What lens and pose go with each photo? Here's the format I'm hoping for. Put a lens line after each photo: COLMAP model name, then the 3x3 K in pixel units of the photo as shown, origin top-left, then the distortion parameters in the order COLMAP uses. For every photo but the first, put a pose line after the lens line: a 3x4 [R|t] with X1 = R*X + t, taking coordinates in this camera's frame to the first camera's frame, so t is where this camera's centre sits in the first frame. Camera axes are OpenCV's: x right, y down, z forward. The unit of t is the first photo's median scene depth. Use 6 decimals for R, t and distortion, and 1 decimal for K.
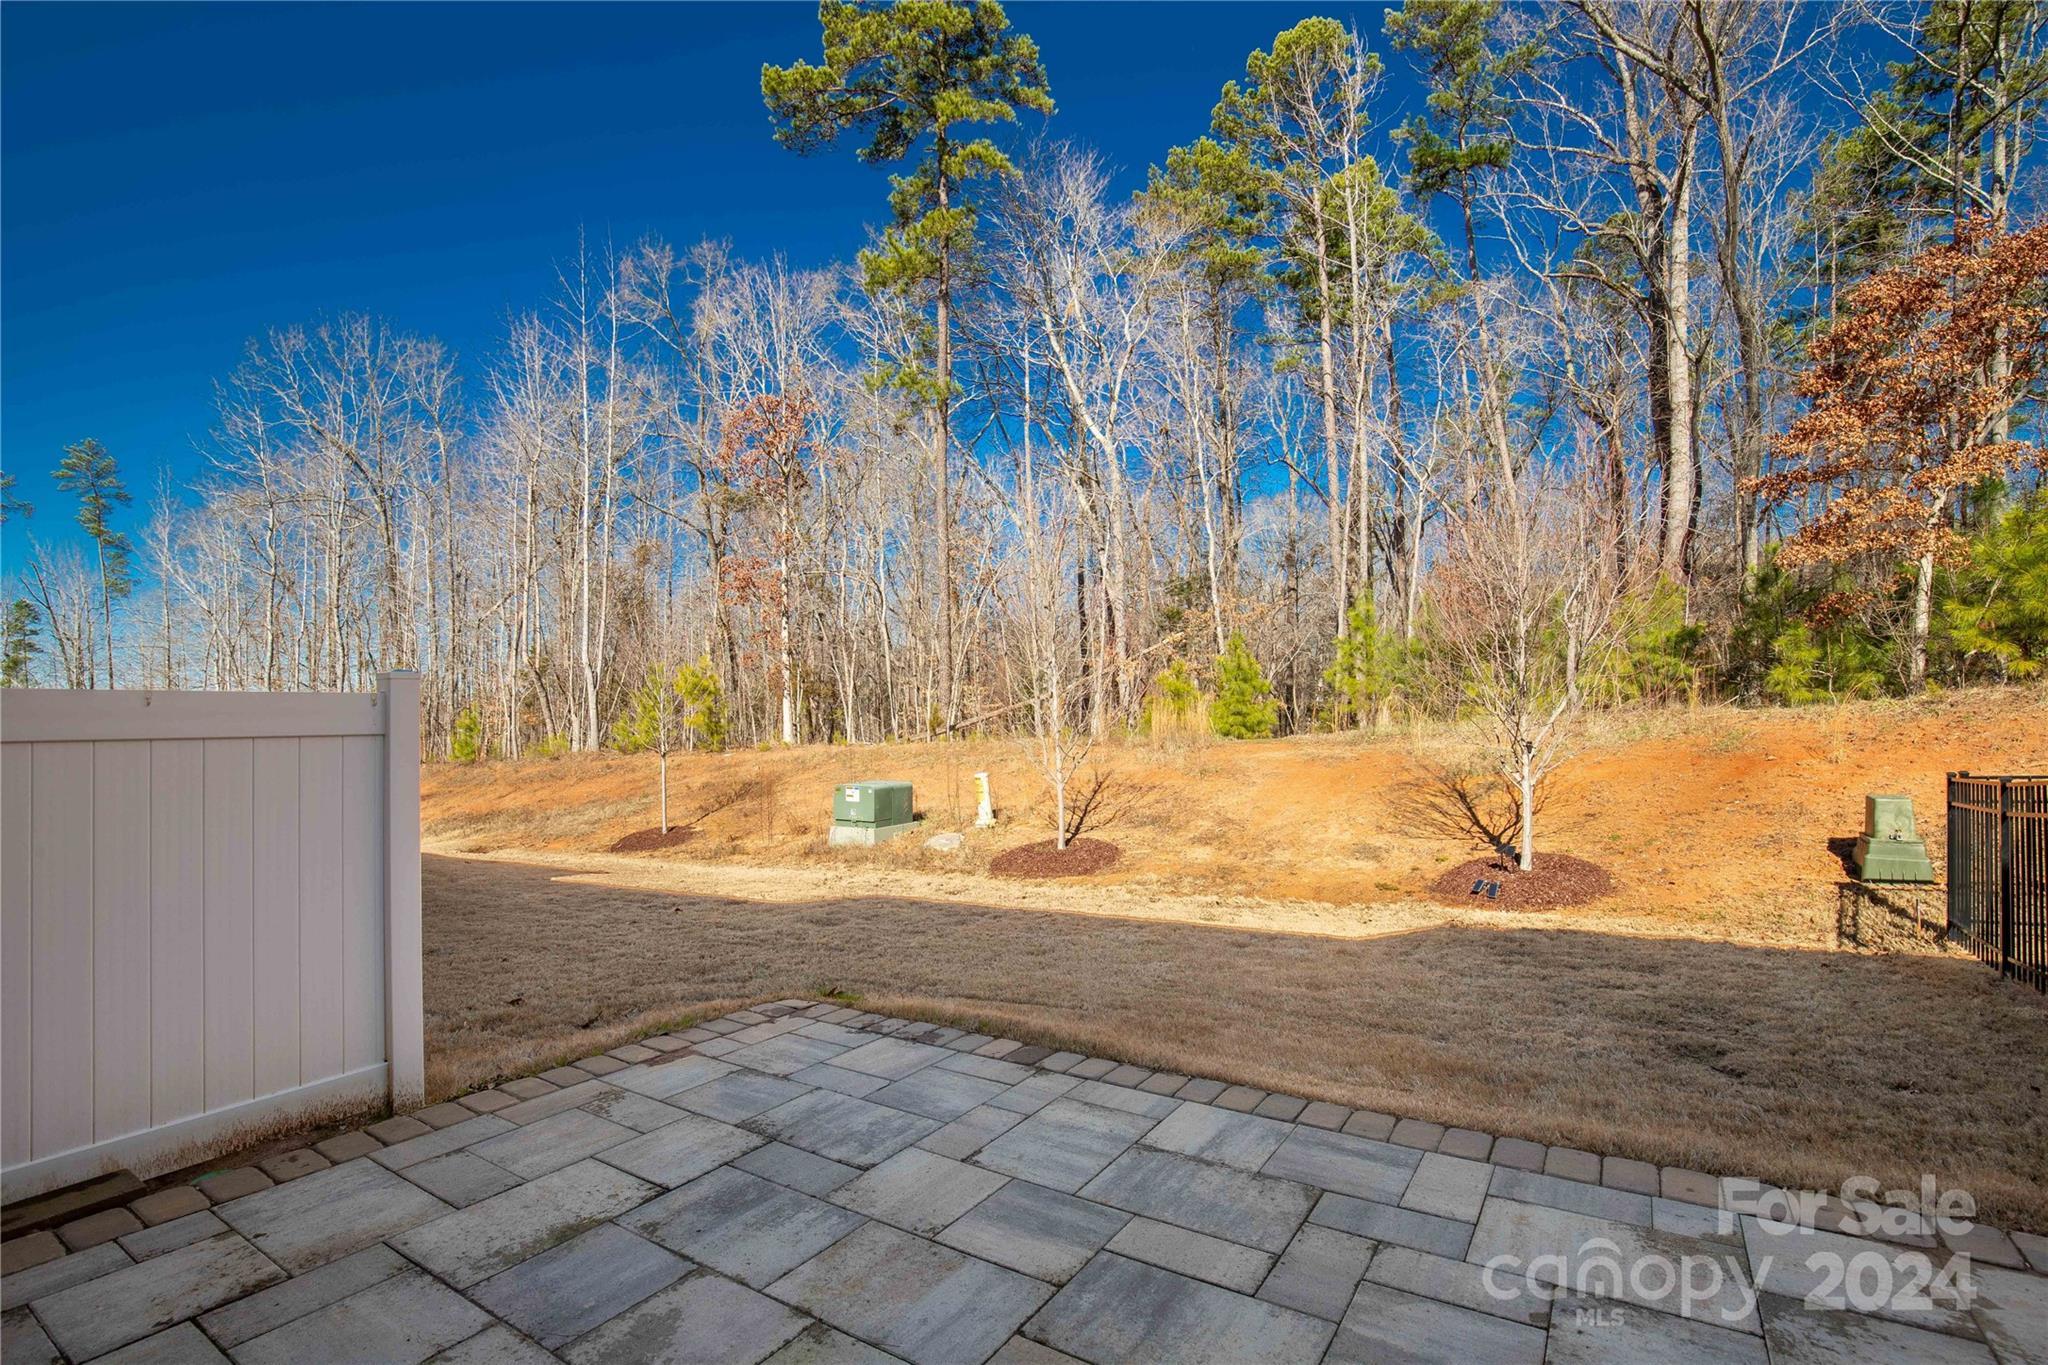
lens RADIAL K [[952.6, 0, 1009.1], [0, 952.6, 687.6], [0, 0, 1]] dist [-0.027397, 0.002237]
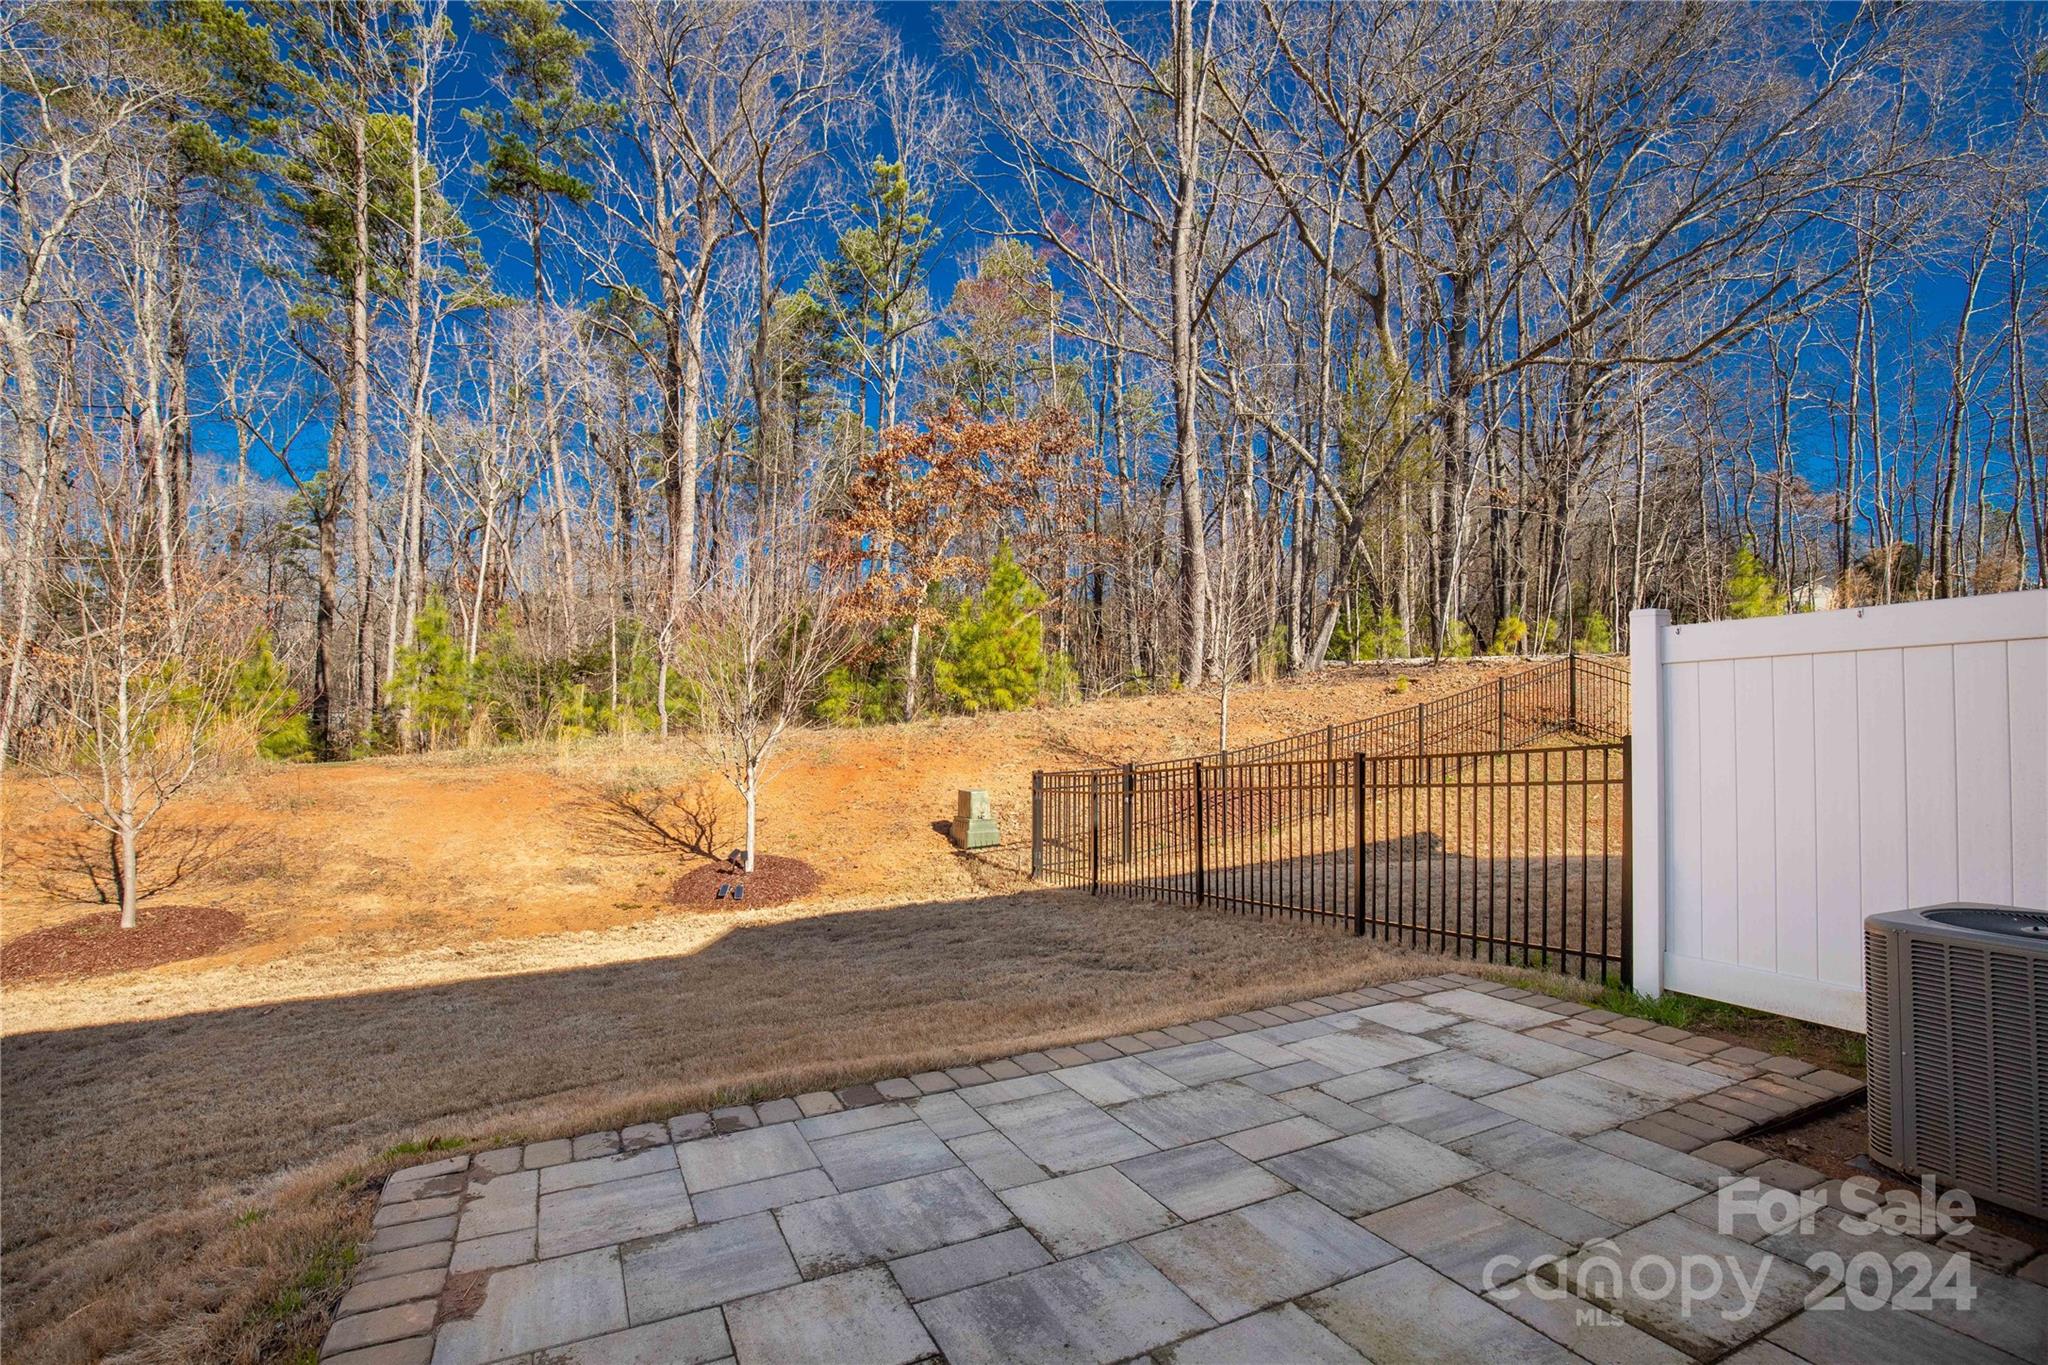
lens RADIAL K [[952.6, 0, 1009.1], [0, 952.6, 695.6], [0, 0, 1]] dist [-0.027397, 0.002237]
pose [[0.501874, 0.040315, 0.864001, -0.688098], [-0.028172, 0.999145, -0.030257, 0.022363], [-0.864482, -0.009155, 0.502581, 0.401181]]
